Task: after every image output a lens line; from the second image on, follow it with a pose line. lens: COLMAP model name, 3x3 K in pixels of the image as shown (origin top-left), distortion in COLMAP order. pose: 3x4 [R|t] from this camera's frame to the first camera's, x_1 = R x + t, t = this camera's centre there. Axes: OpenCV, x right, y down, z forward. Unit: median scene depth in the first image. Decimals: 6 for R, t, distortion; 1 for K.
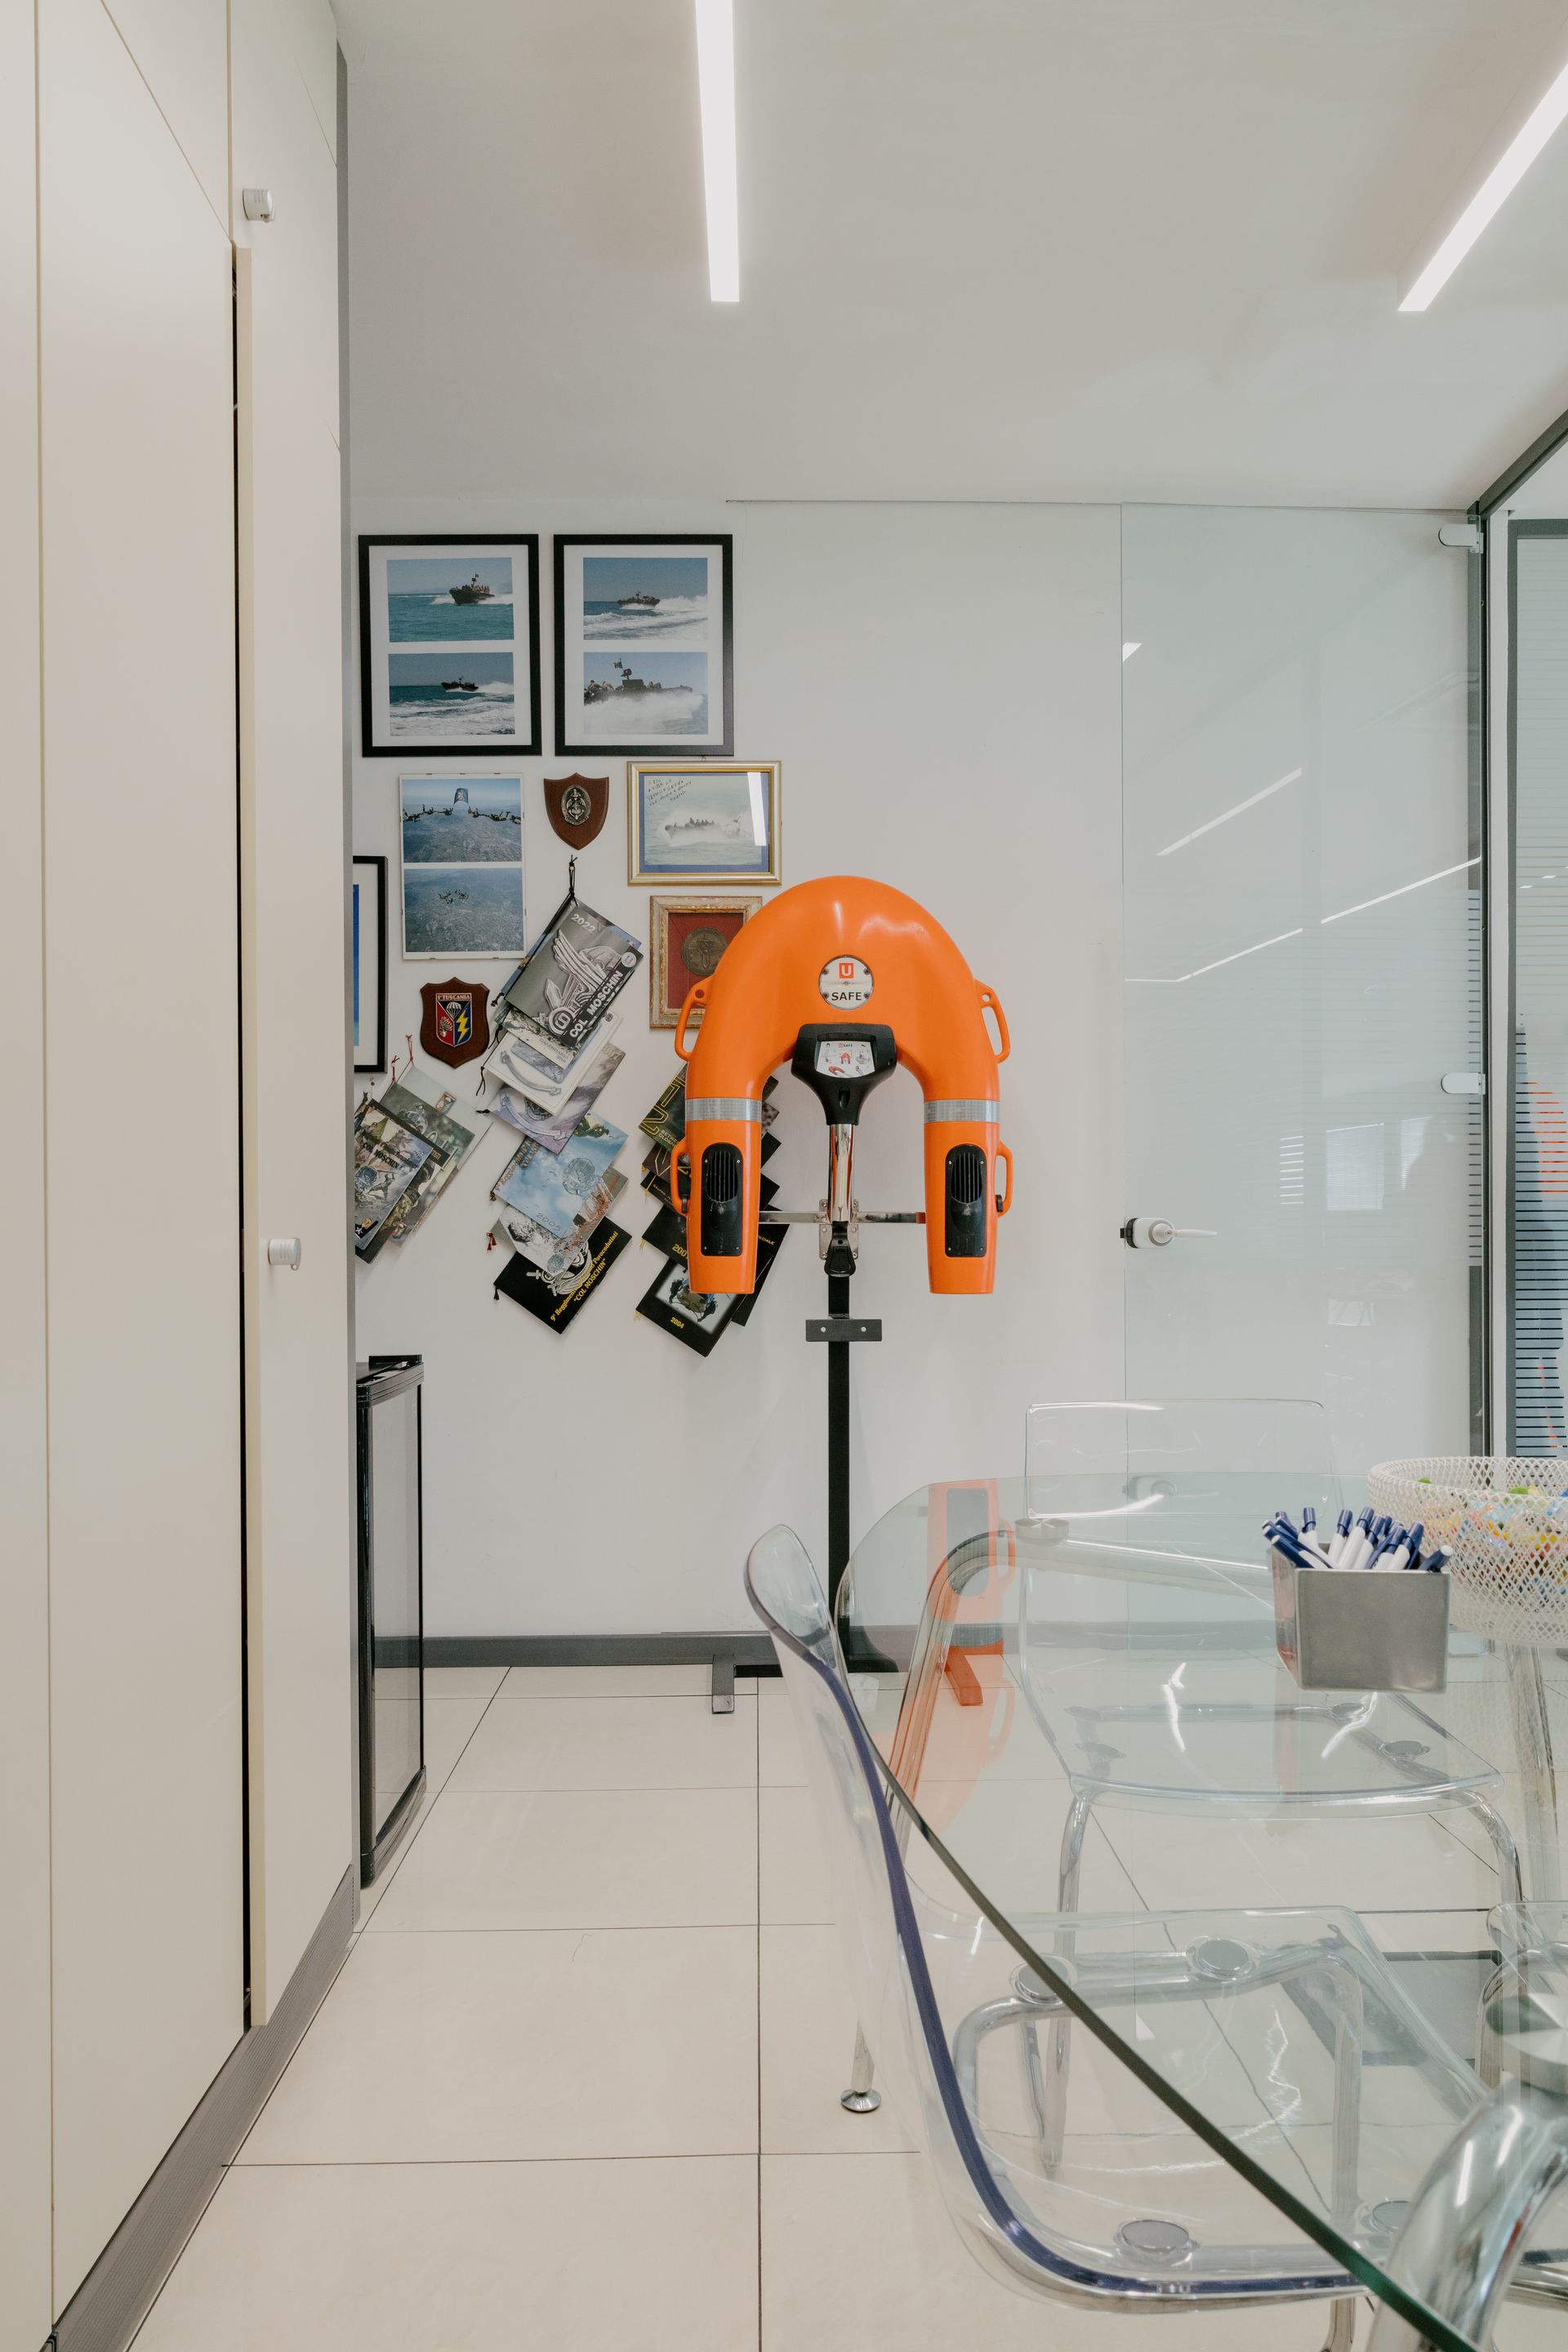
lens RADIAL K [[1591.3, 0, 788.2], [0, 1591.3, 1228.1], [0, 0, 1]] dist [0.007459, -0.000675]
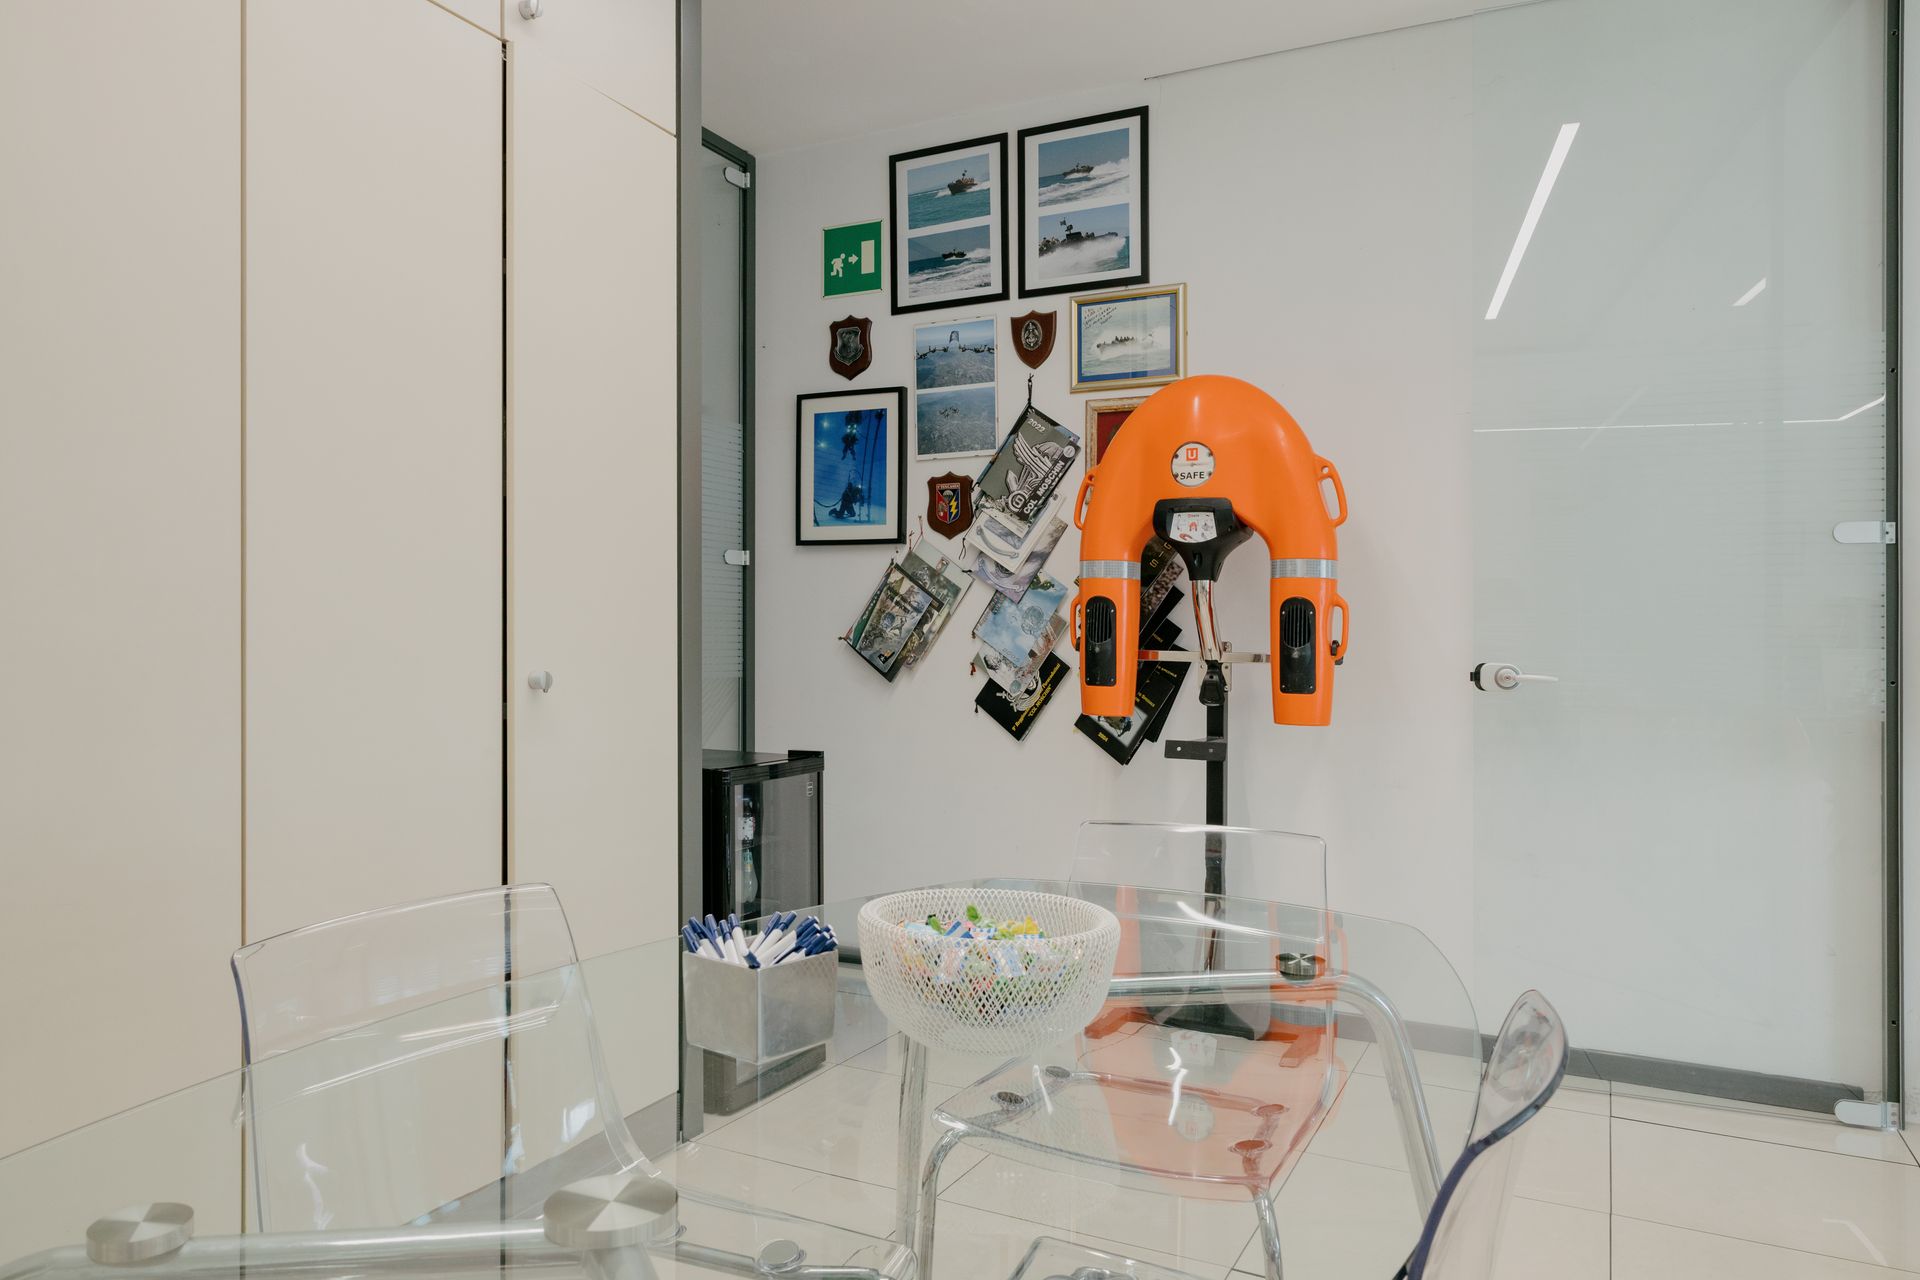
lens RADIAL K [[1299.0, 0, 960.0], [0, 1299.0, 640.0], [0, 0, 1]] dist [0.007459, -0.000675]
pose [[0.877843, 0.015668, -0.478693, 0.326992], [-0.017628, 0.999845, 0.000399, -0.016040], [0.478625, 0.008088, 0.877982, 0.041952]]
